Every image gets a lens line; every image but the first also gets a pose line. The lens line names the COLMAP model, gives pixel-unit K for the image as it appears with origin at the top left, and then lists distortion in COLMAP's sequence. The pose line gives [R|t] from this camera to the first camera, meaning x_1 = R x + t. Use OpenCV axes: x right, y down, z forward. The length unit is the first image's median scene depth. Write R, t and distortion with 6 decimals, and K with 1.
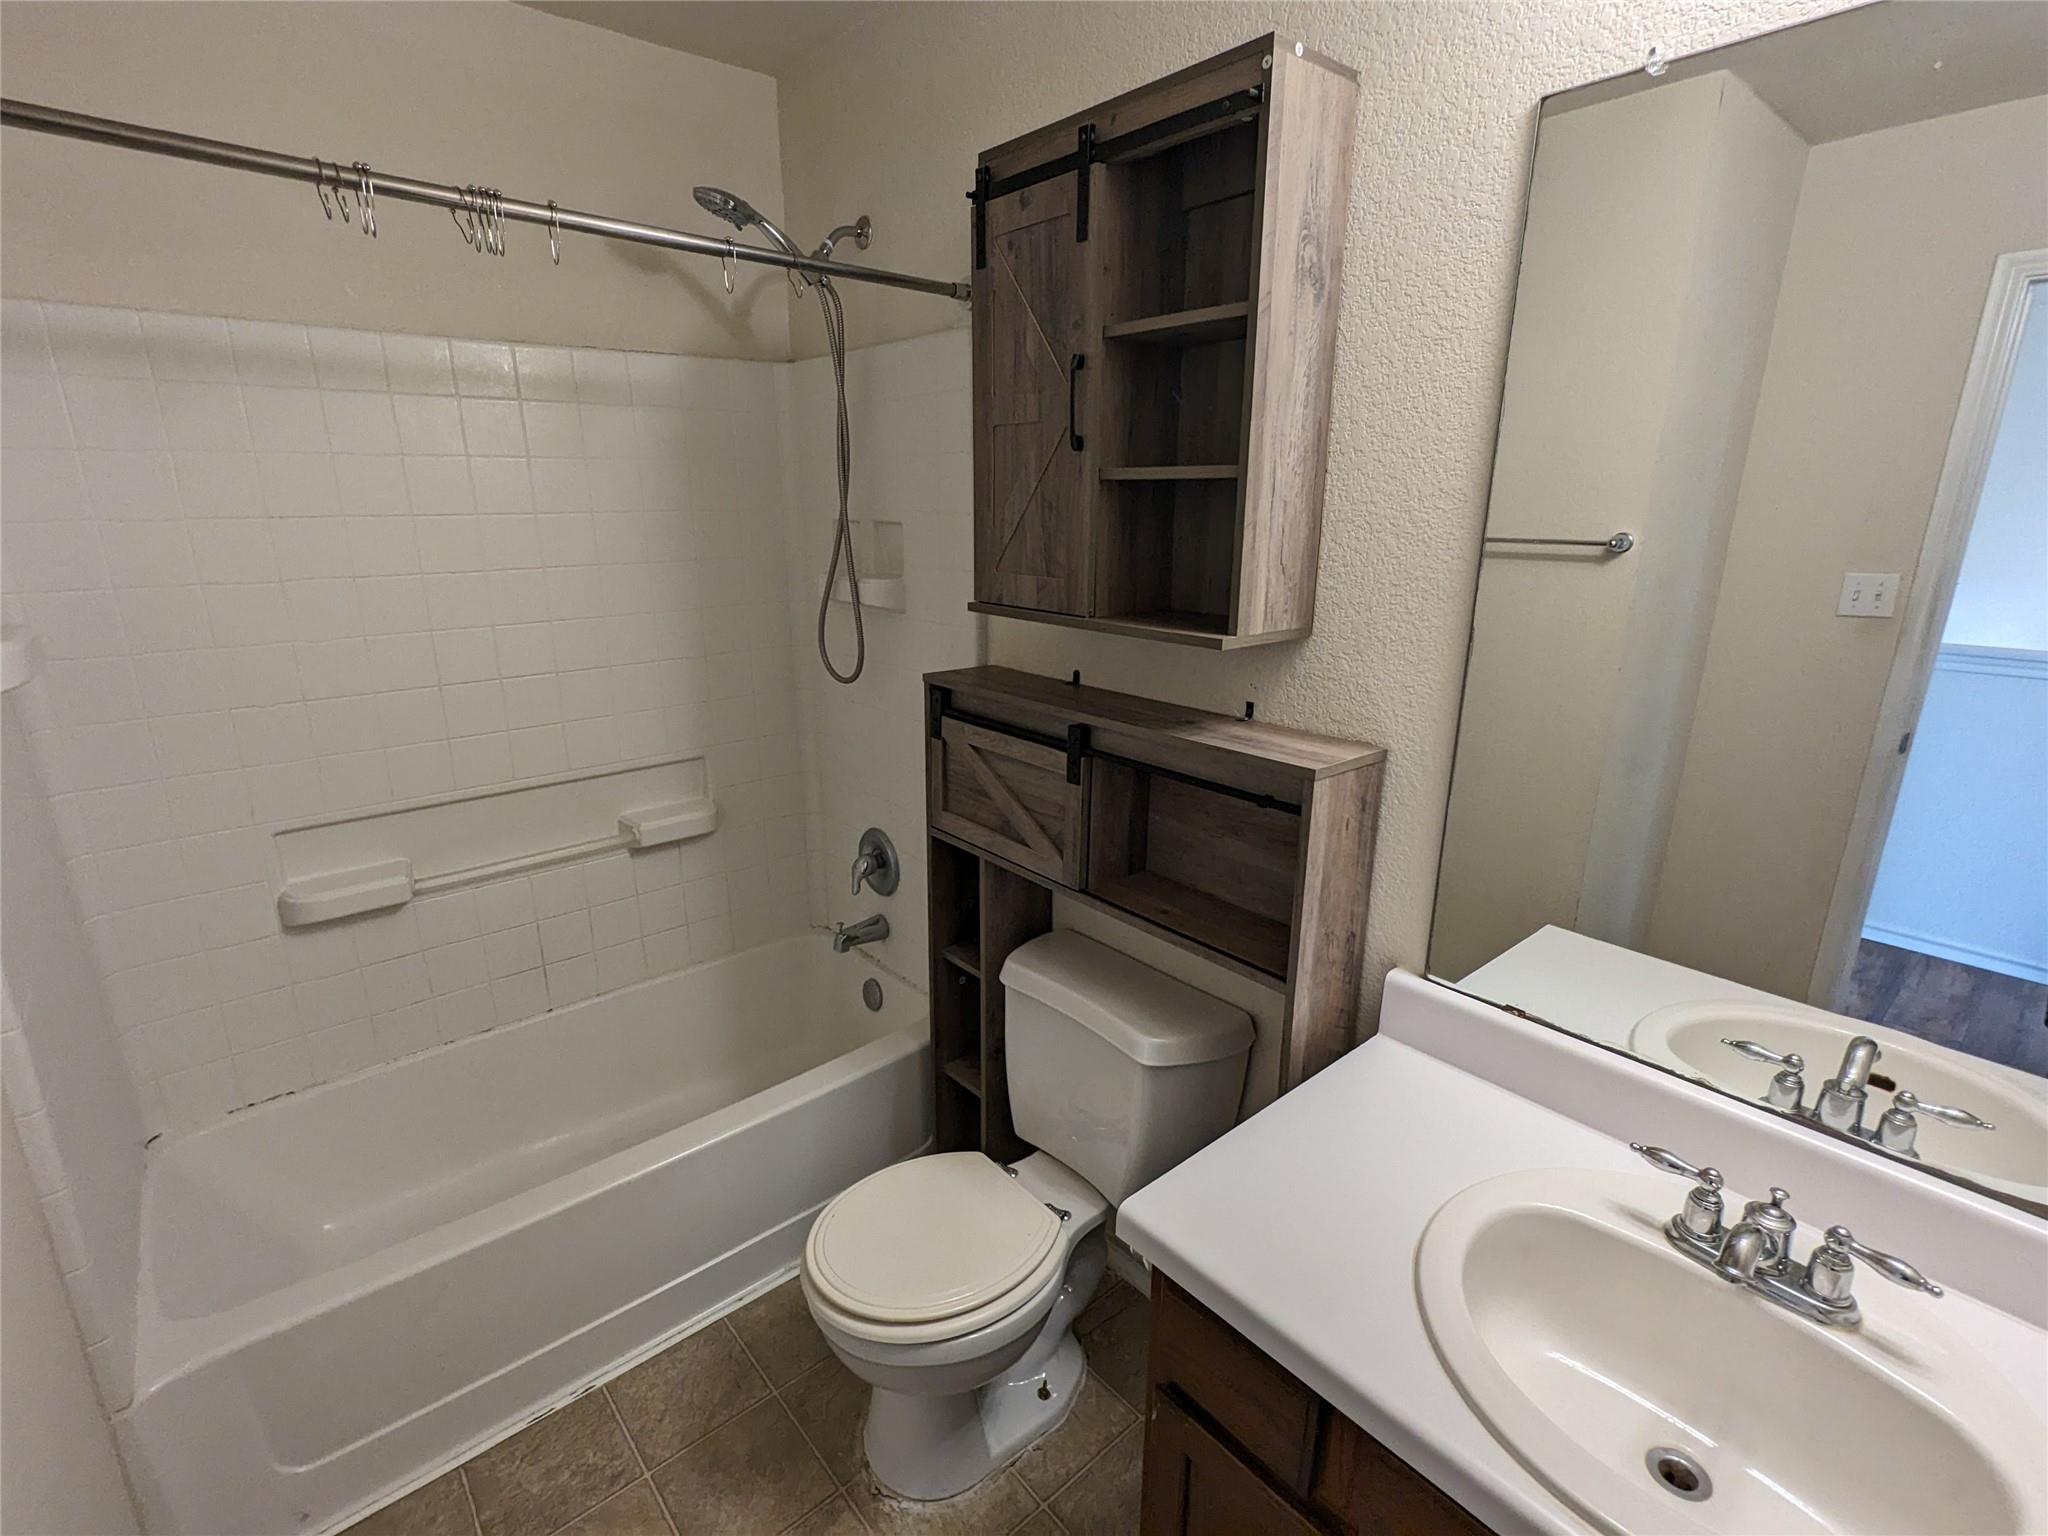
lens RADIAL K [[968.1, 0, 1023.3], [0, 968.1, 763.9], [0, 0, 1]] dist [-0.001413, 0.000178]
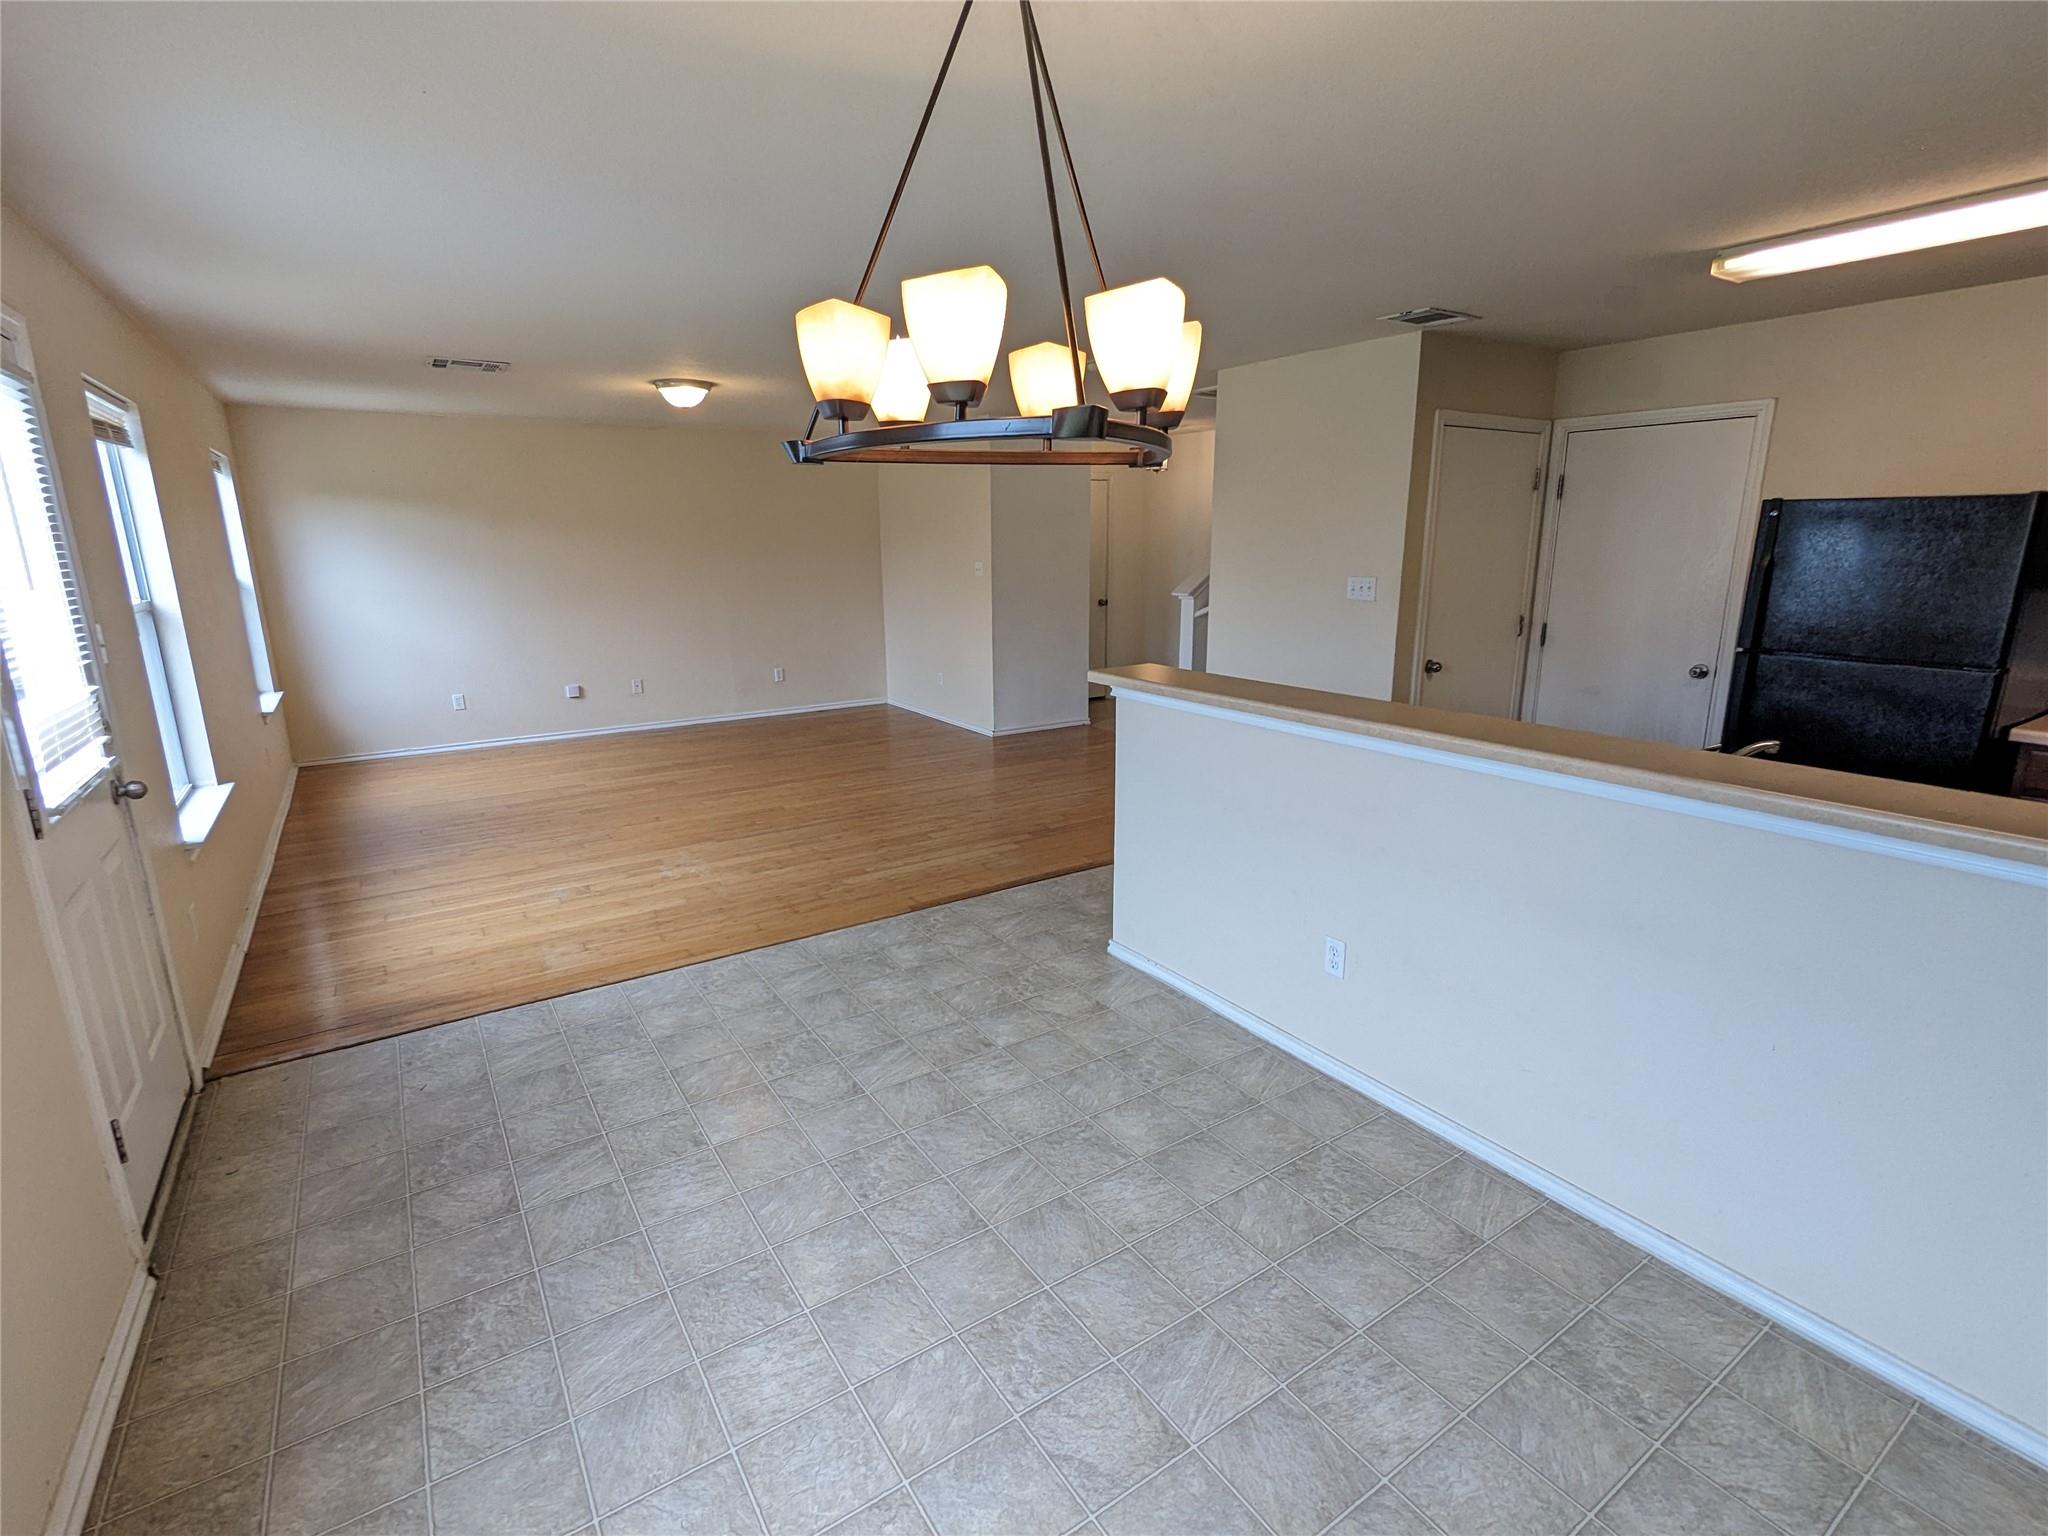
lens RADIAL K [[968.1, 0, 1017.0], [0, 968.1, 771.1], [0, 0, 1]] dist [-0.001413, 0.000178]
pose [[-0.128415, 0.232305, -0.964128, 0.572078], [-0.268104, 0.927846, 0.259273, -0.053910], [0.954793, 0.291782, -0.056867, 0.155377]]
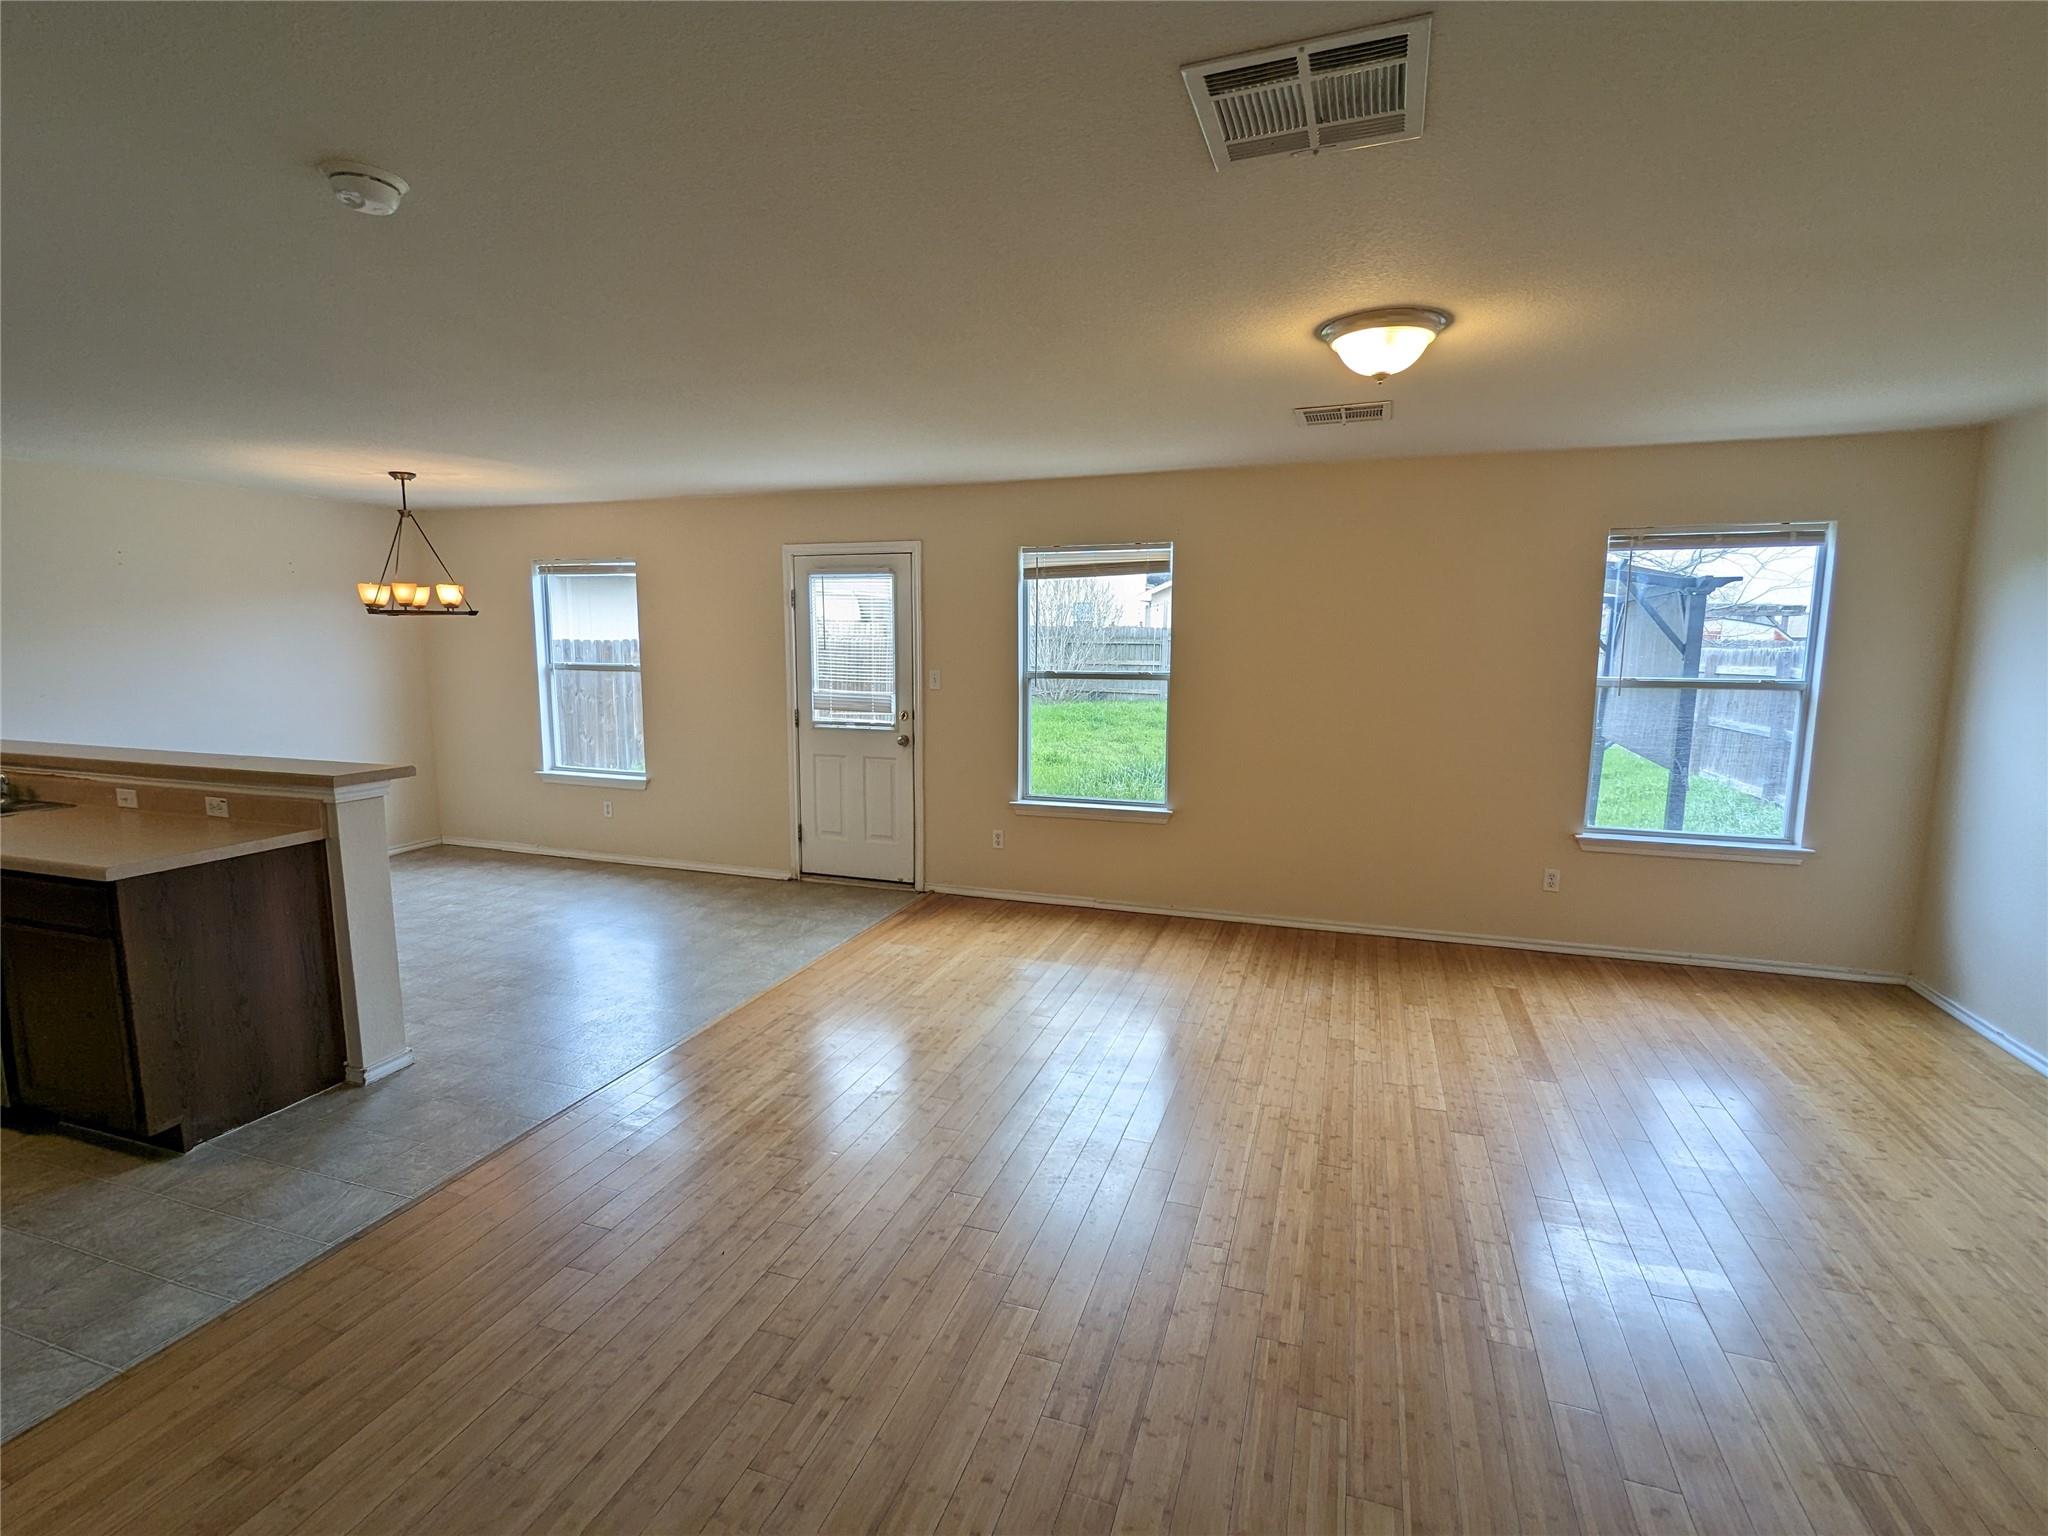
lens RADIAL K [[968.1, 0, 1020.1], [0, 968.1, 764.3], [0, 0, 1]] dist [-0.001413, 0.000178]
pose [[-0.503971, -0.120894, 0.855218, -4.219681], [0.235405, 0.933445, 0.270674, -0.019992], [-0.831022, 0.337734, -0.441970, -0.054468]]
